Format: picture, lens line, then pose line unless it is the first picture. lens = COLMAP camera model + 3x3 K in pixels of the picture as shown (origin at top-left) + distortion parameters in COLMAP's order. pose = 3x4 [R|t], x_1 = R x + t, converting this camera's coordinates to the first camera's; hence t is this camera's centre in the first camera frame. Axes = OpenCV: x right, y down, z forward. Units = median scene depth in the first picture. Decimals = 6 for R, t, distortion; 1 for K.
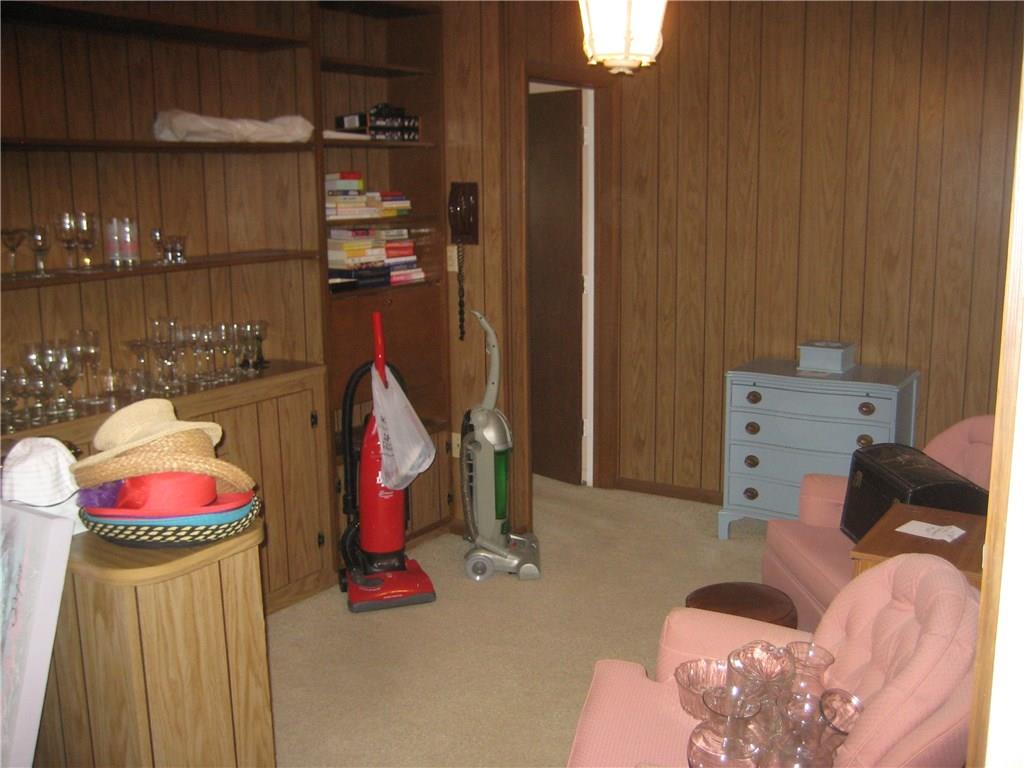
lens RADIAL K [[1061.5, 0, 512.0], [0, 1061.5, 384.0], [0, 0, 1]] dist [-0.055339, 0.001611]
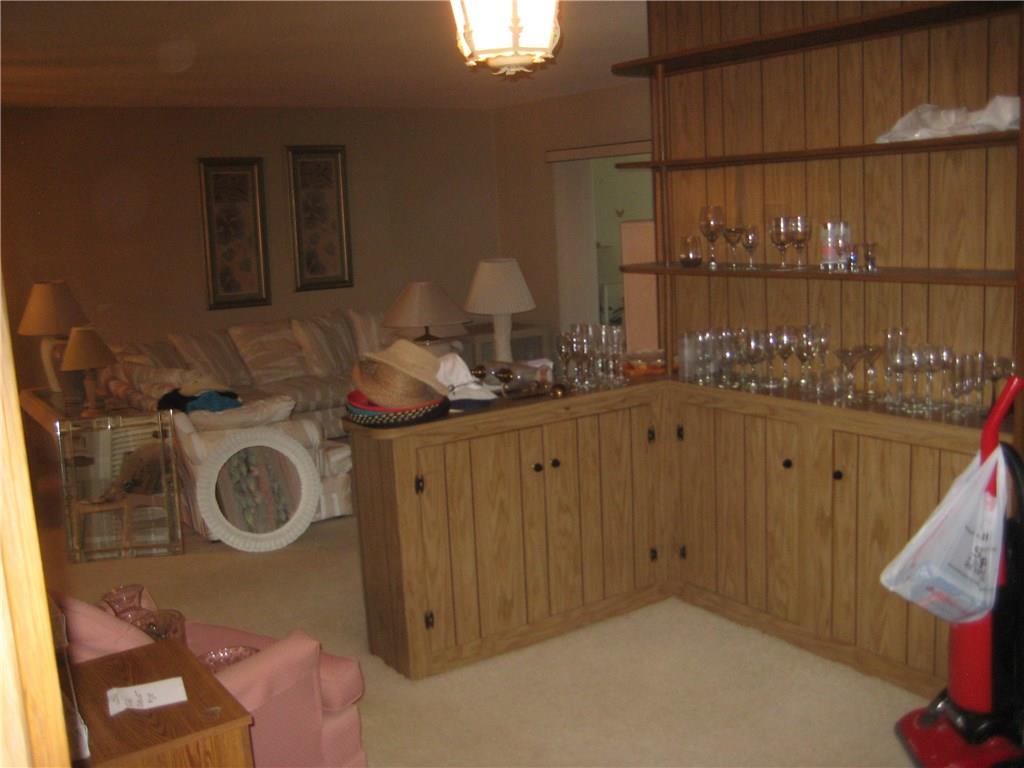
lens RADIAL K [[1061.5, 0, 512.0], [0, 1061.5, 384.0], [0, 0, 1]] dist [-0.055339, 0.001611]
pose [[-0.371354, 0.185592, -0.909754, 0.714657], [-0.125186, 0.960865, 0.247119, -0.221567], [0.920013, 0.205657, -0.333587, 1.084937]]
